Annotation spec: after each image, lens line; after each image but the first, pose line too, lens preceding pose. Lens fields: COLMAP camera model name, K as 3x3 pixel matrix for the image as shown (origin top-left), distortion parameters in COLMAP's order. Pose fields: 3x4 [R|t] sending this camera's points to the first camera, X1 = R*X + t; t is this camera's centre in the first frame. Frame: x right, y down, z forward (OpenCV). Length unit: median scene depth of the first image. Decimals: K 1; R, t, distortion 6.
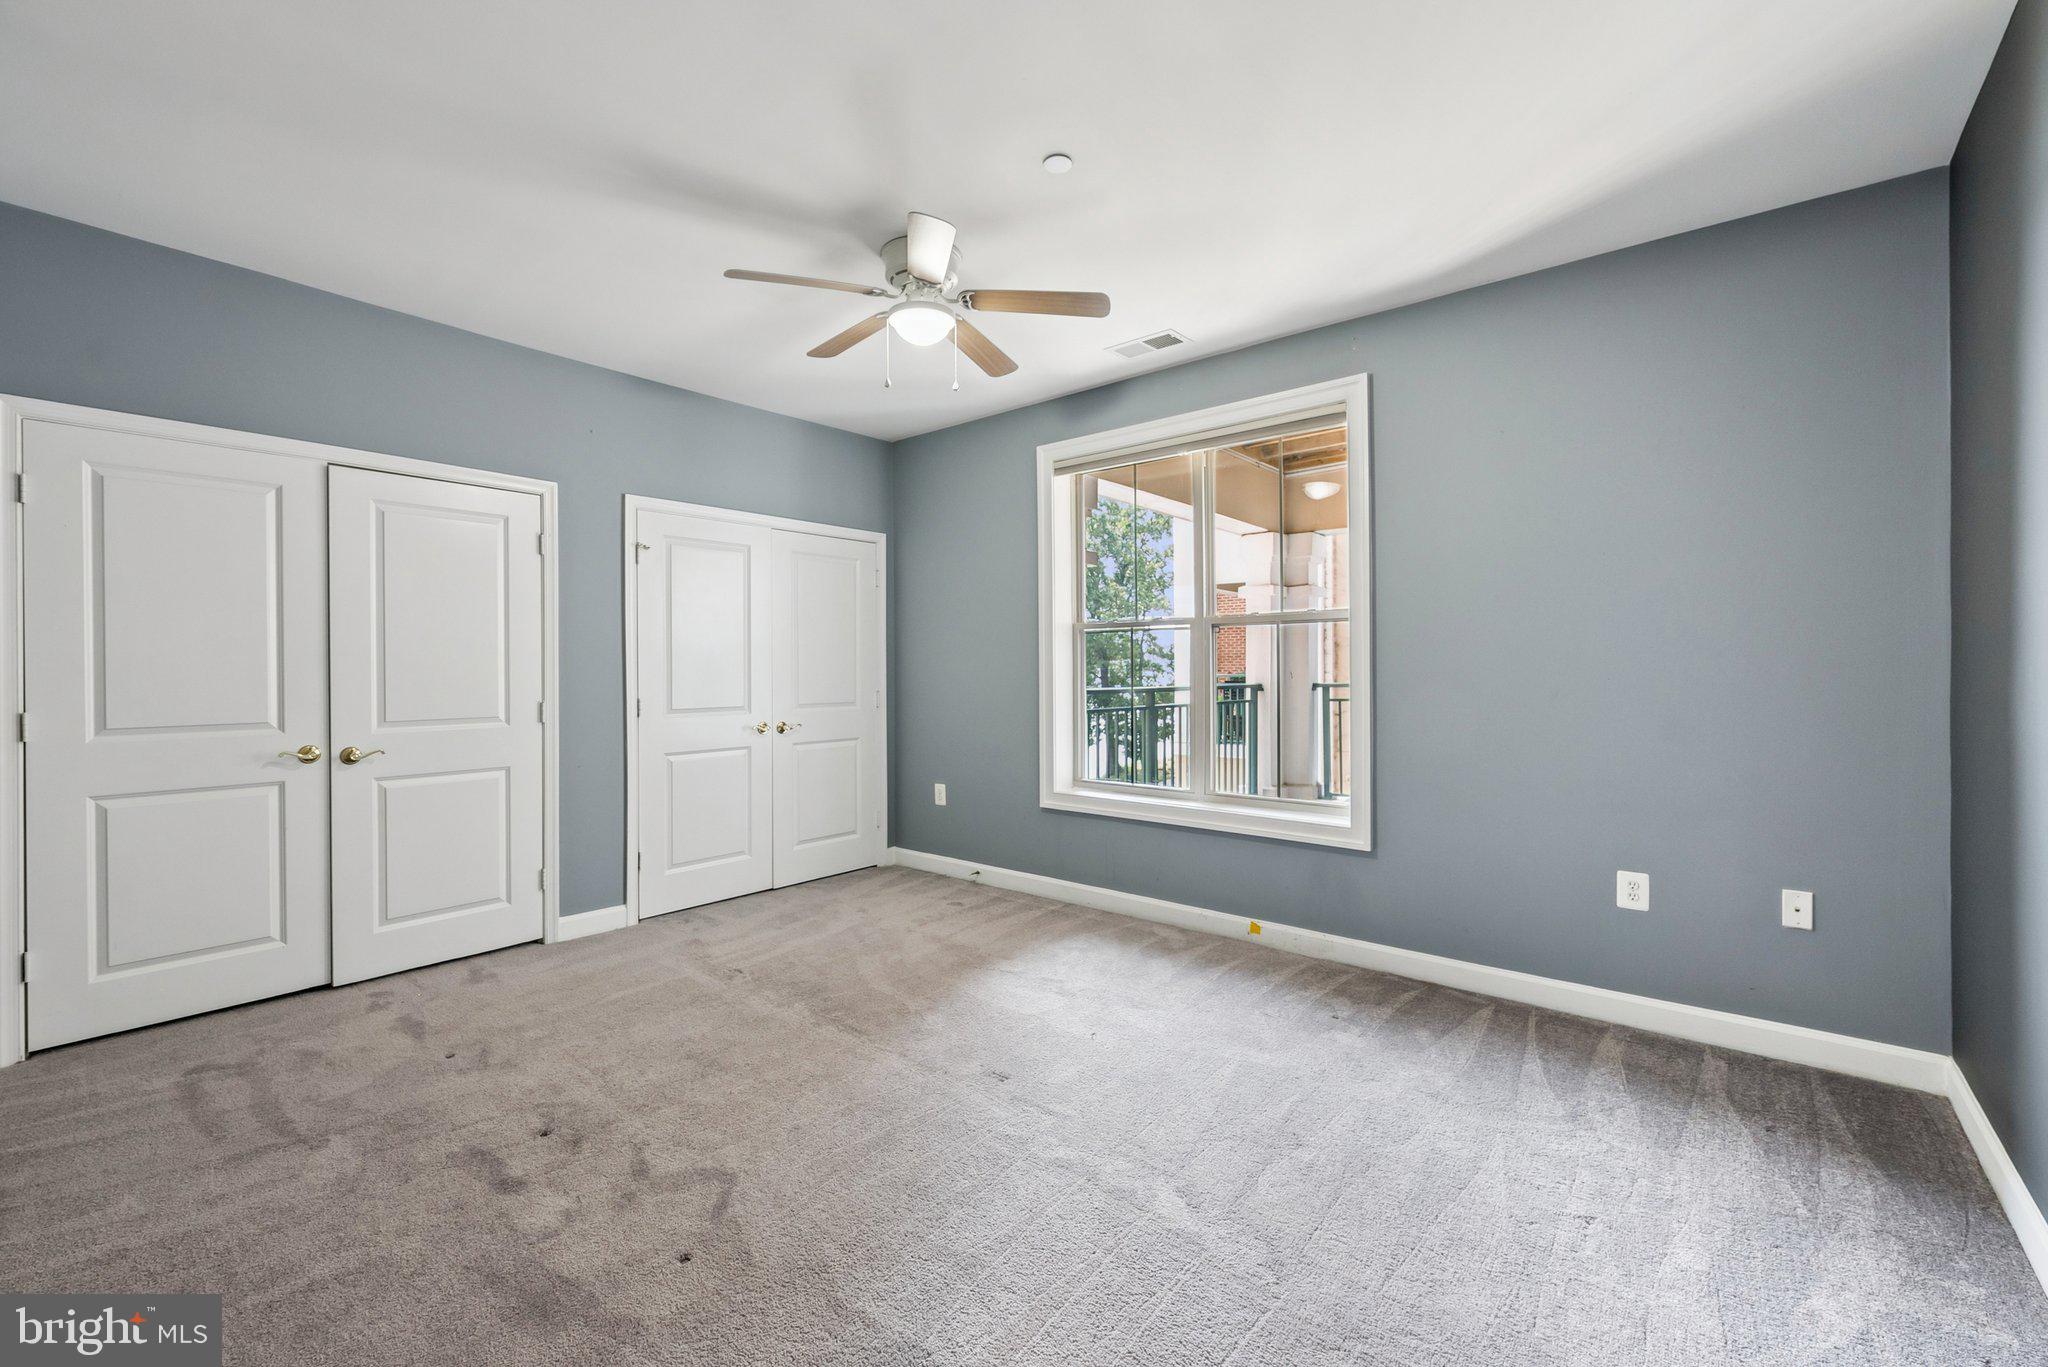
lens RADIAL K [[856.8, 0, 1014.2], [0, 856.8, 678.3], [0, 0, 1]] dist [0.002992, 0.000101]
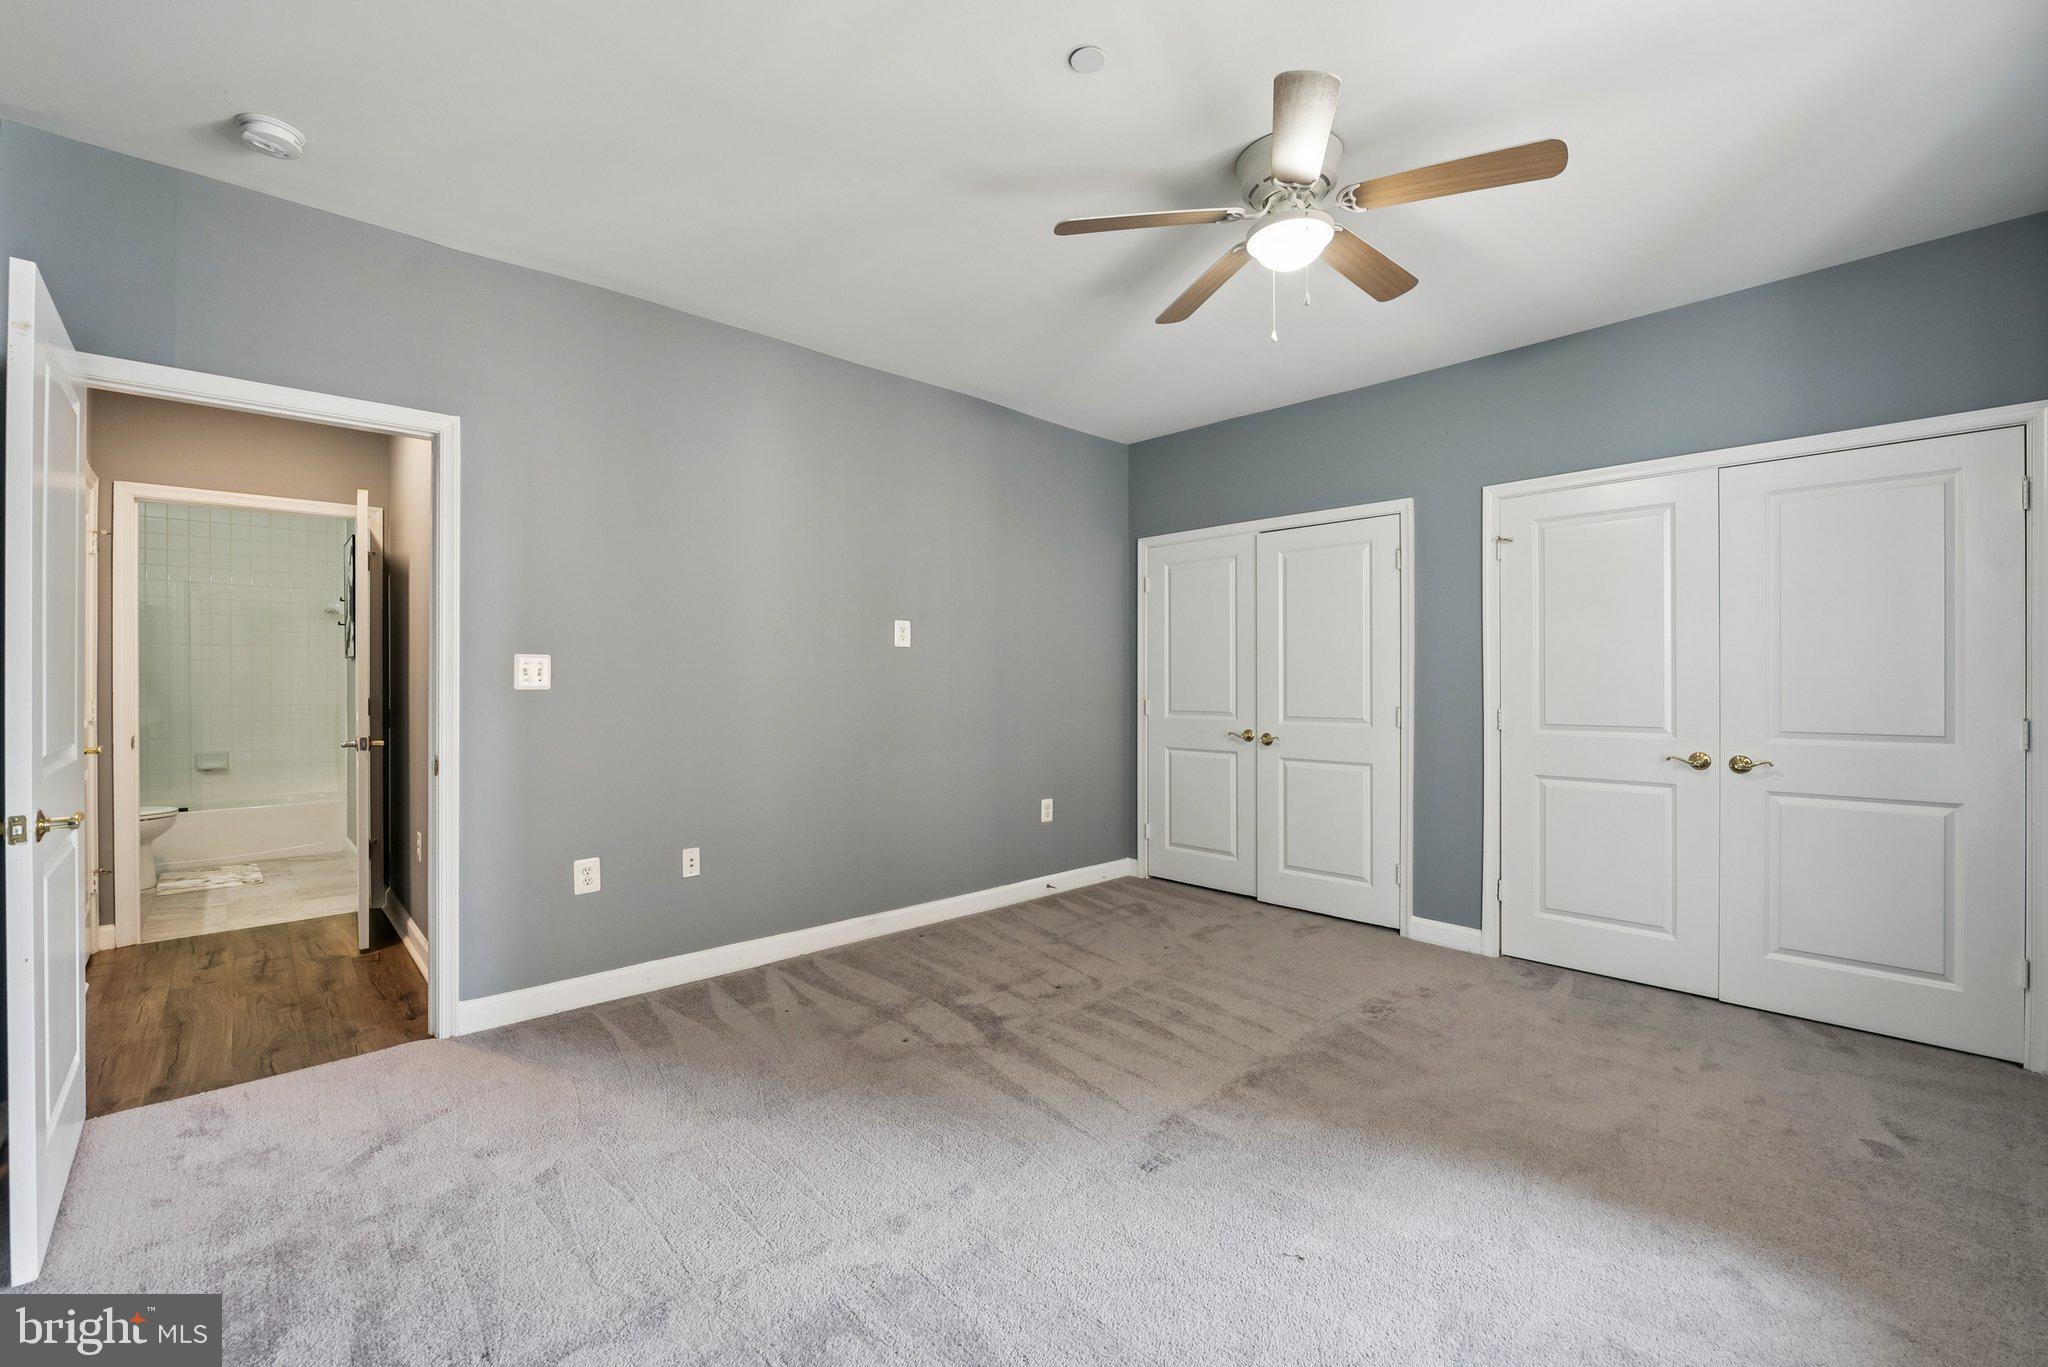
lens RADIAL K [[846.0, 0, 1010.5], [0, 846.0, 681.7], [0, 0, 1]] dist [-0.000903, -0.000320]
pose [[-0.122942, 0.003714, -0.992407, 0.559301], [-0.006106, 0.999971, 0.004499, -0.006334], [0.992395, 0.006613, -0.122916, 0.657762]]
